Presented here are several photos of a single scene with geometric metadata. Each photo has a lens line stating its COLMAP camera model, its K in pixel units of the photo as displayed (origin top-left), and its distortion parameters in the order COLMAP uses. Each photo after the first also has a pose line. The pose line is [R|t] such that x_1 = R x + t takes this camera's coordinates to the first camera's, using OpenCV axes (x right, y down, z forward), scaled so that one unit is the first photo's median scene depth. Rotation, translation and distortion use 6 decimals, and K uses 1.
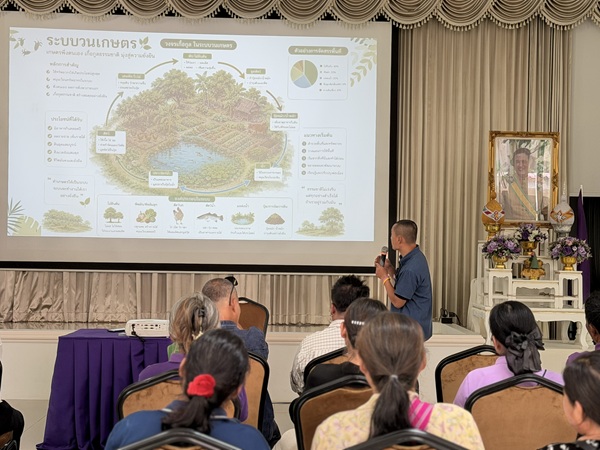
lens RADIAL K [[1146.7, 0, 300.0], [0, 1146.7, 225.0], [0, 0, 1]] dist [0.070360, 0.294397]
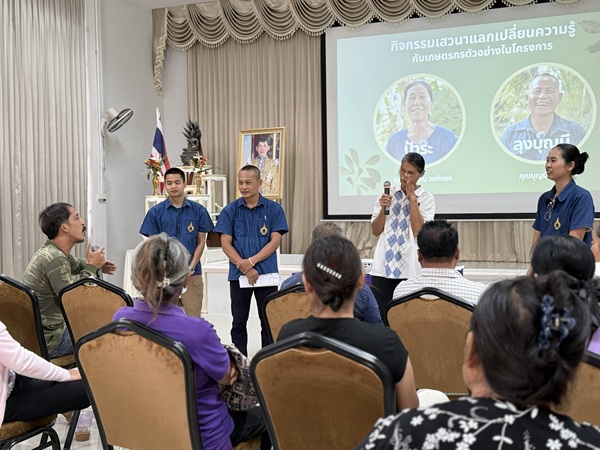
lens RADIAL K [[769.1, 0, 300.0], [0, 769.1, 225.0], [0, 0, 1]] dist [0.079850, -0.015406]
pose [[0.904357, -0.018283, -0.426385, 0.100771], [0.035733, 0.998818, 0.032960, 0.014121], [0.425278, -0.045044, 0.903941, 0.192458]]
